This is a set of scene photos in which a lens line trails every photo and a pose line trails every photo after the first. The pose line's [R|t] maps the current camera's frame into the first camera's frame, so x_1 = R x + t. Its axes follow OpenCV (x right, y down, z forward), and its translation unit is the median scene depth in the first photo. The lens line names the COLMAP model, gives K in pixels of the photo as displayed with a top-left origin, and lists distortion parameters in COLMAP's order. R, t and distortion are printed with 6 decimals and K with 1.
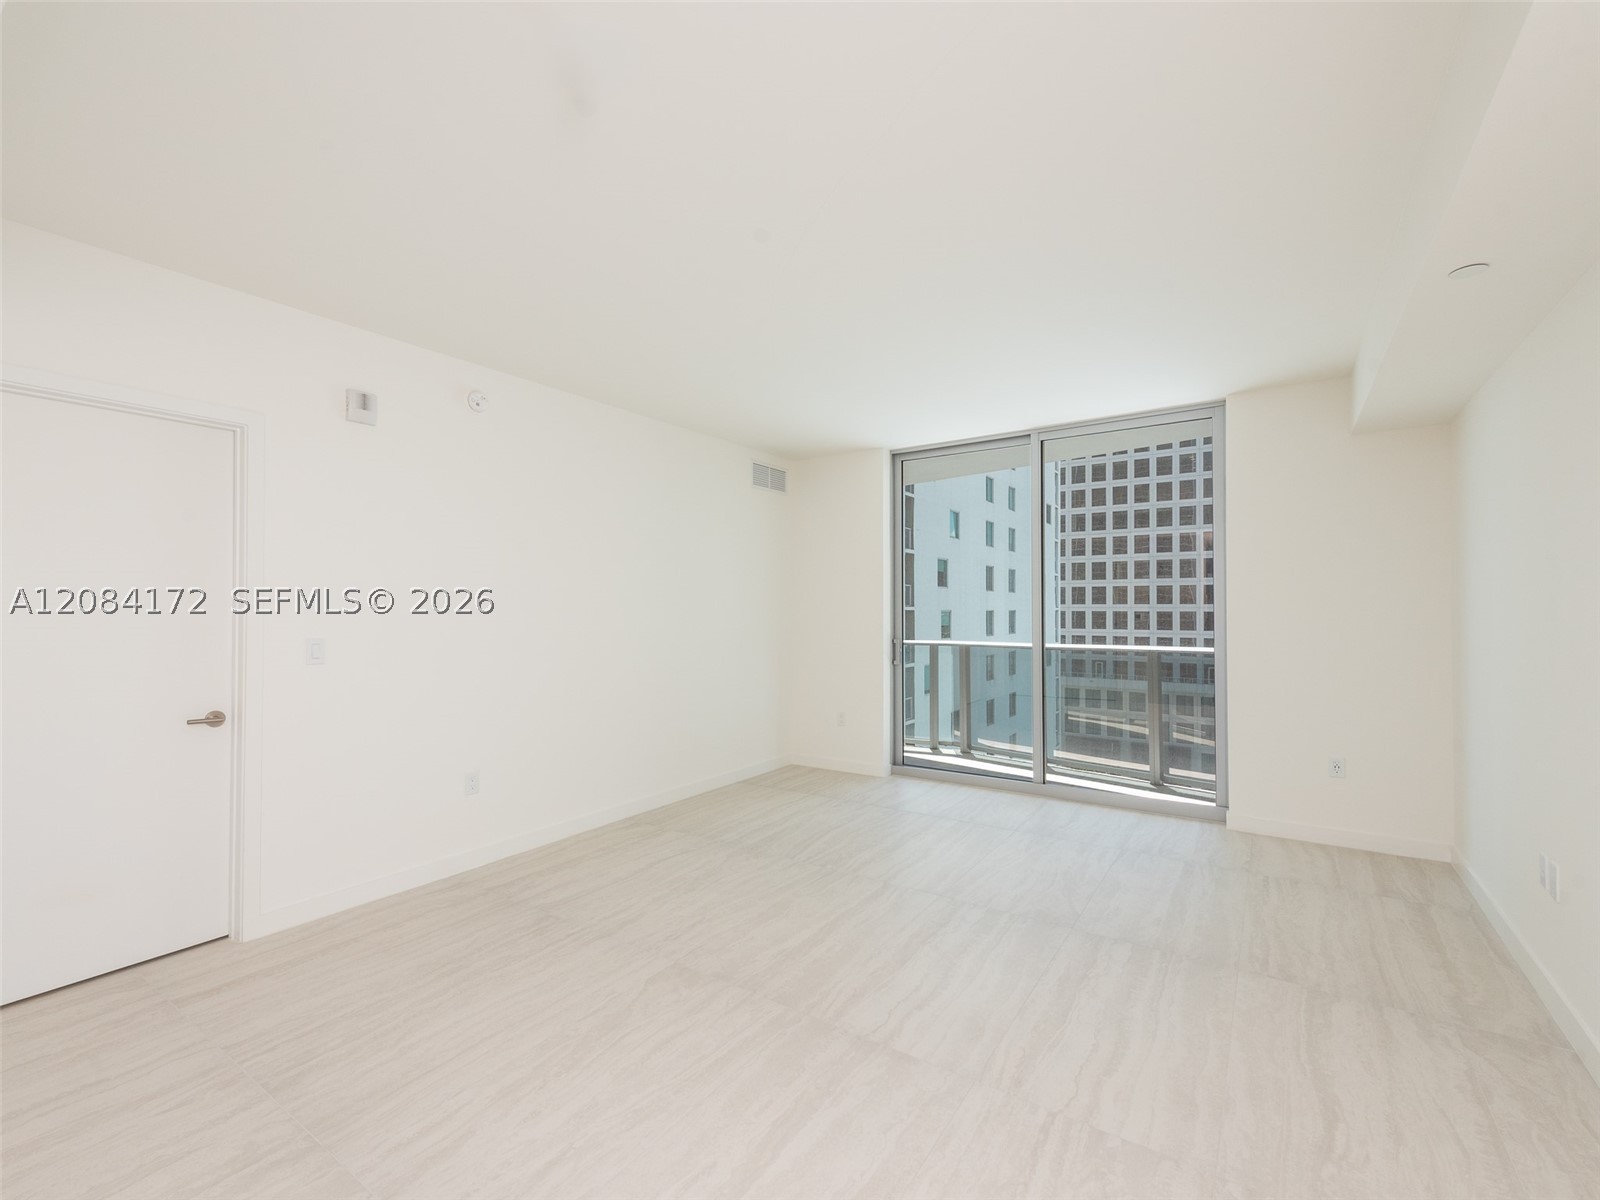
lens RADIAL K [[696.4, 0, 785.0], [0, 696.4, 615.9], [0, 0, 1]] dist [0.021020, -0.006056]
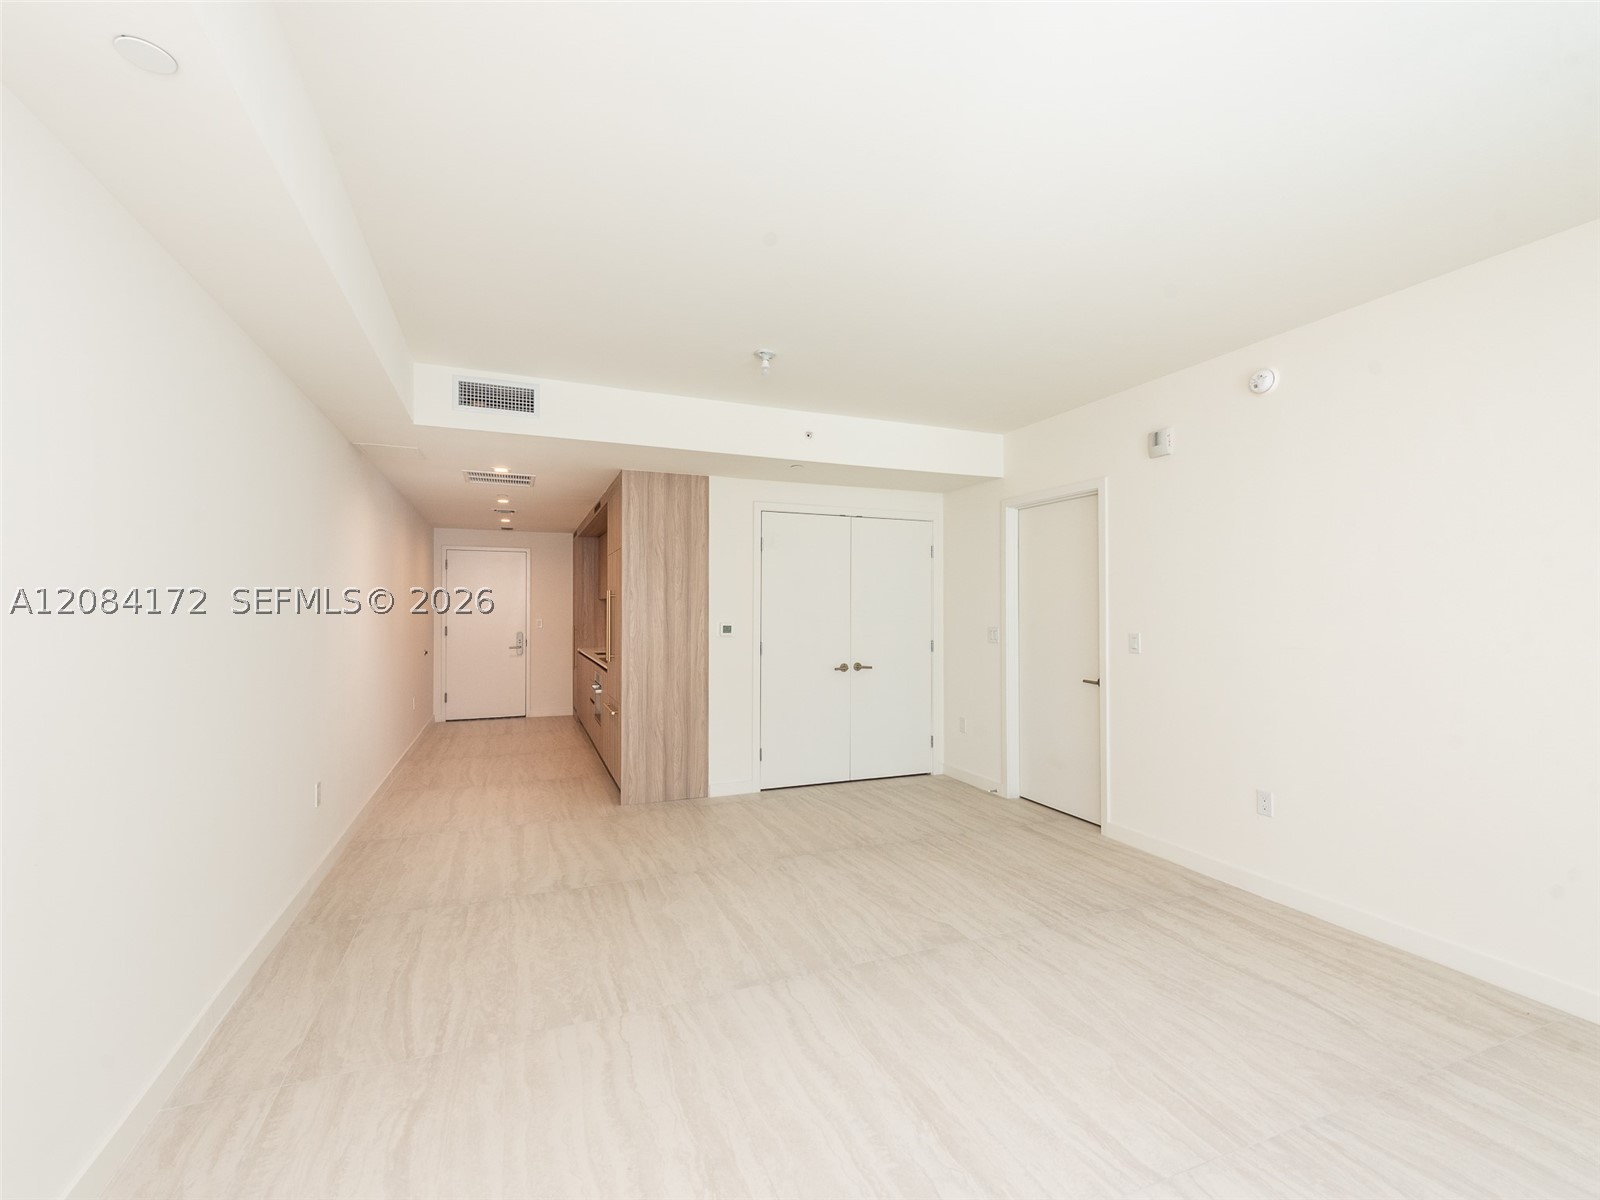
lens RADIAL K [[696.4, 0, 800.3], [0, 696.4, 602.8], [0, 0, 1]] dist [0.021020, -0.006056]
pose [[-0.537007, -0.009610, -0.843523, 0.744857], [-0.007749, 0.999949, -0.006459, -0.011268], [0.843542, 0.003067, -0.537054, 1.127877]]
